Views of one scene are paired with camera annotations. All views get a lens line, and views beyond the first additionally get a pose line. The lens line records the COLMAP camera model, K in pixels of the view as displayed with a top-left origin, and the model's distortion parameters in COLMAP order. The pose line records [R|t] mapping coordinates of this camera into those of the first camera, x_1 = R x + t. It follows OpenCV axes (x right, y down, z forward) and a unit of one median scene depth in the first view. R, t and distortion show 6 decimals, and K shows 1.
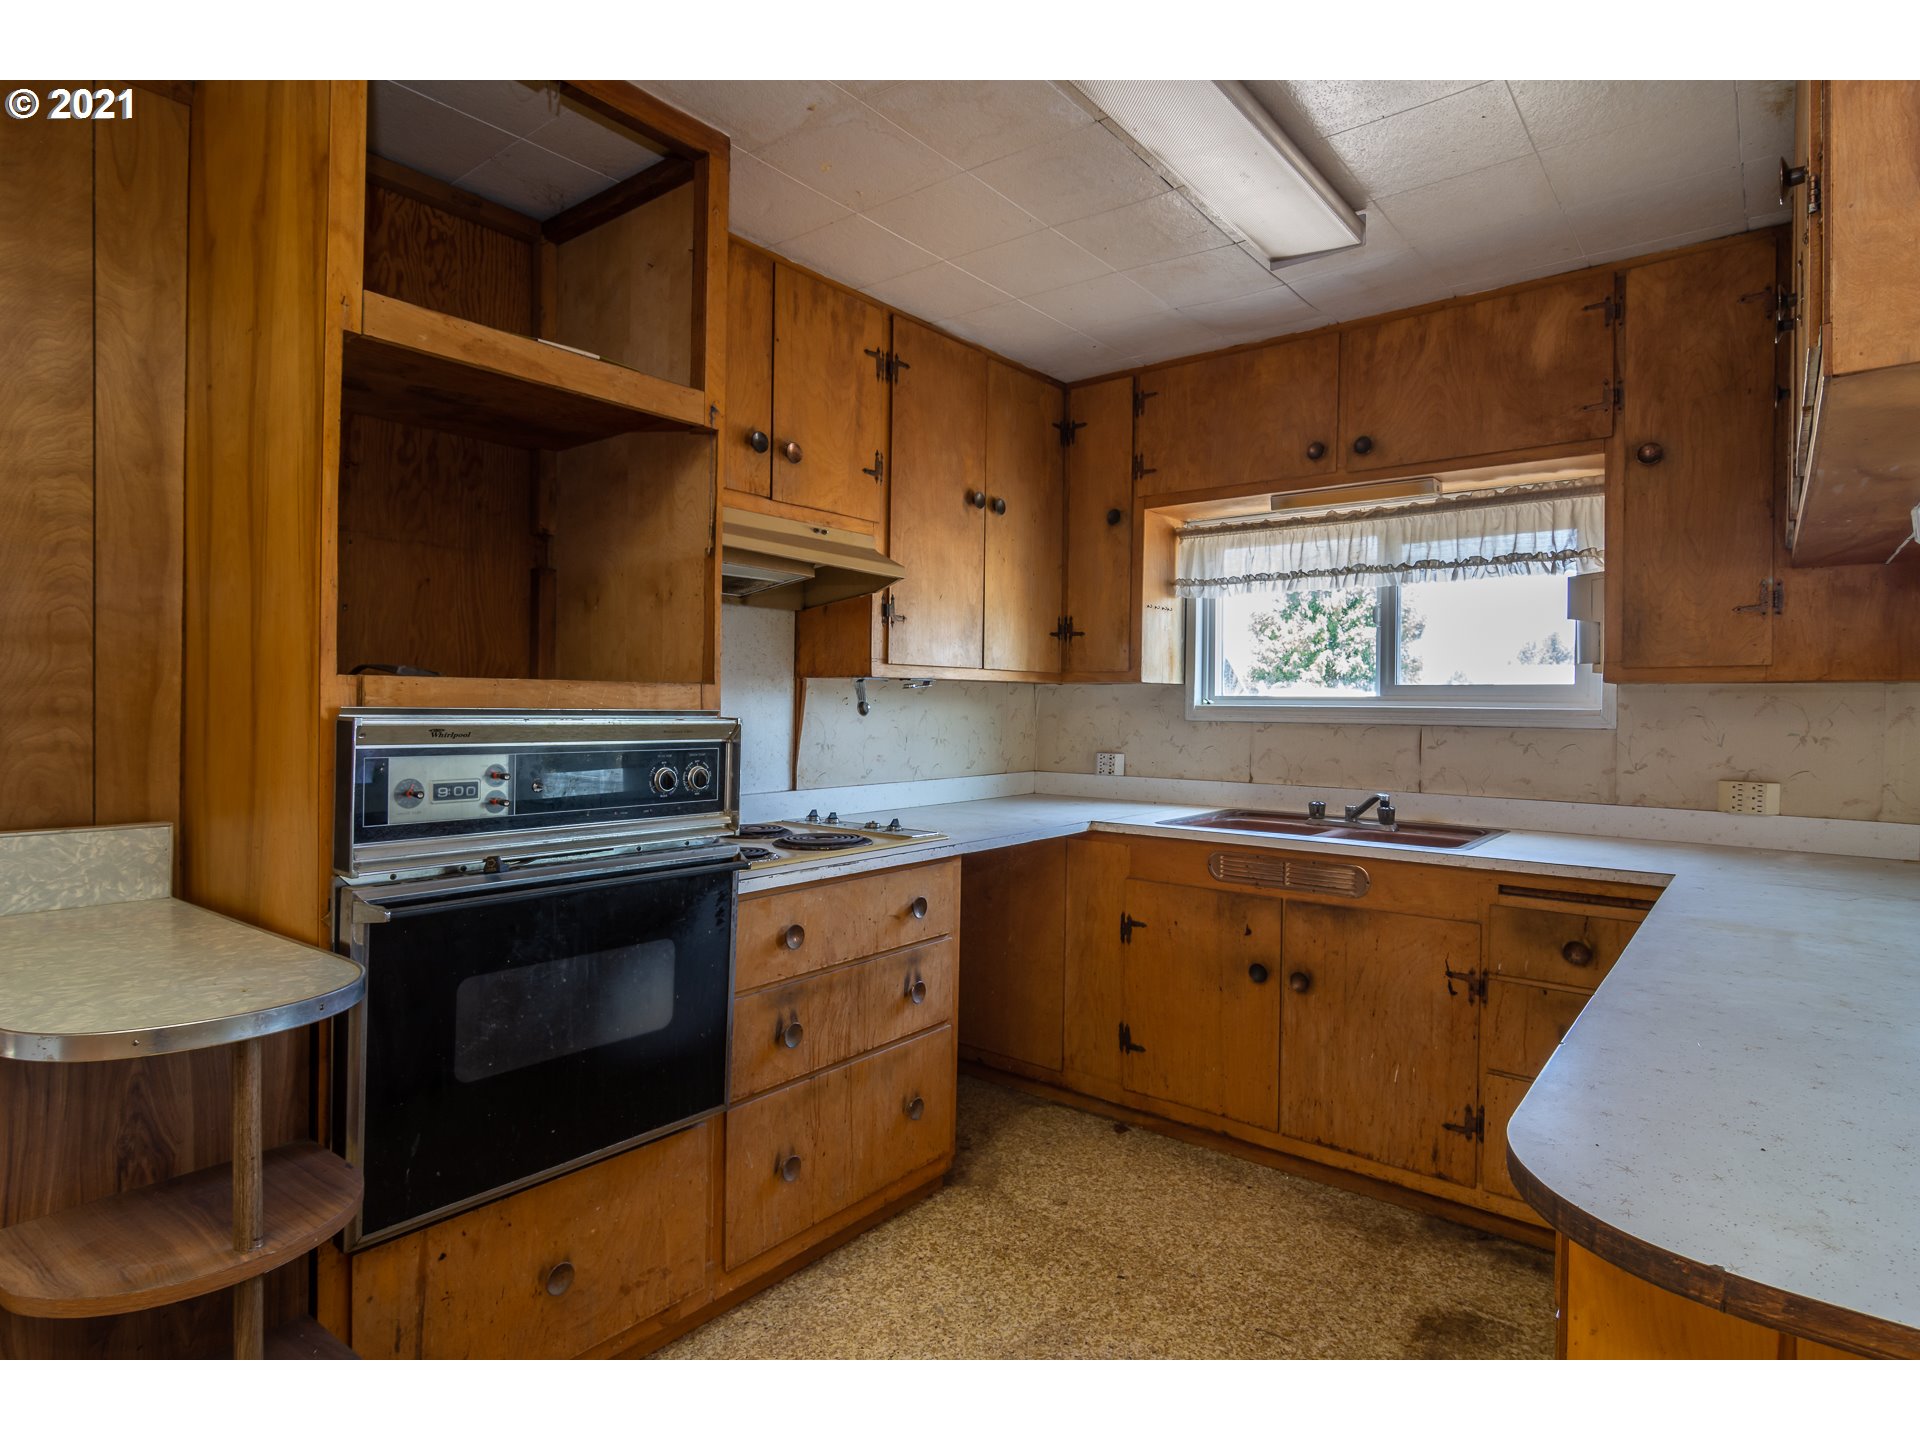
lens RADIAL K [[1028.6, 0, 948.6], [0, 1028.6, 715.8], [0, 0, 1]] dist [-0.002726, 0.001378]
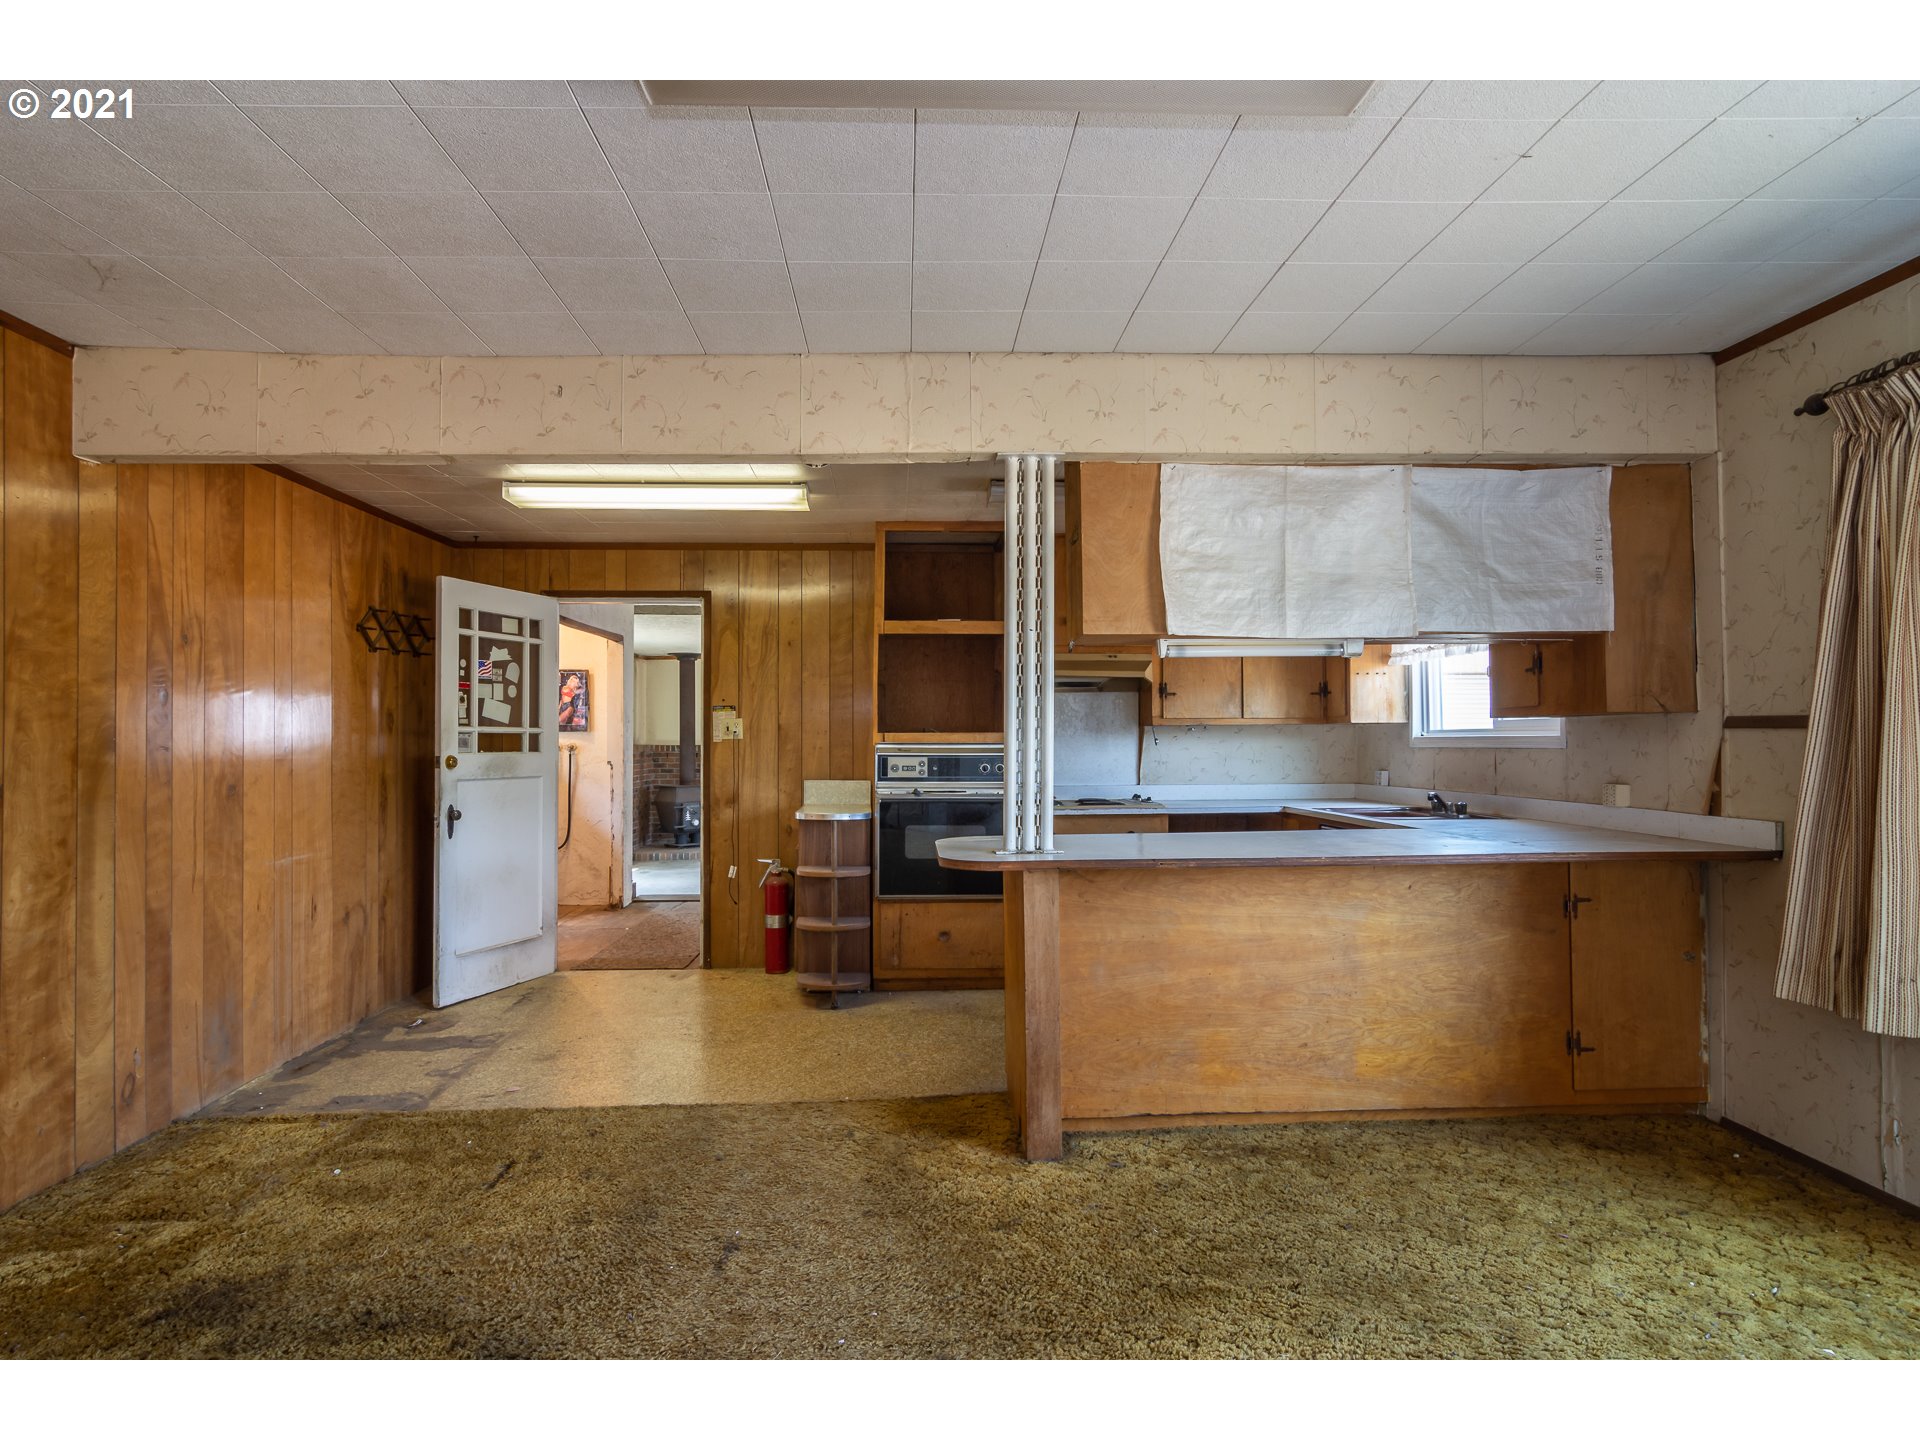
lens RADIAL K [[1053.9, 0, 937.4], [0, 1053.9, 718.2], [0, 0, 1]] dist [-0.002762, 0.000837]
pose [[0.659014, -0.030702, -0.751504, 1.305341], [0.001816, 0.999229, -0.039230, 0.029387], [0.752128, 0.024488, 0.658562, -0.702243]]
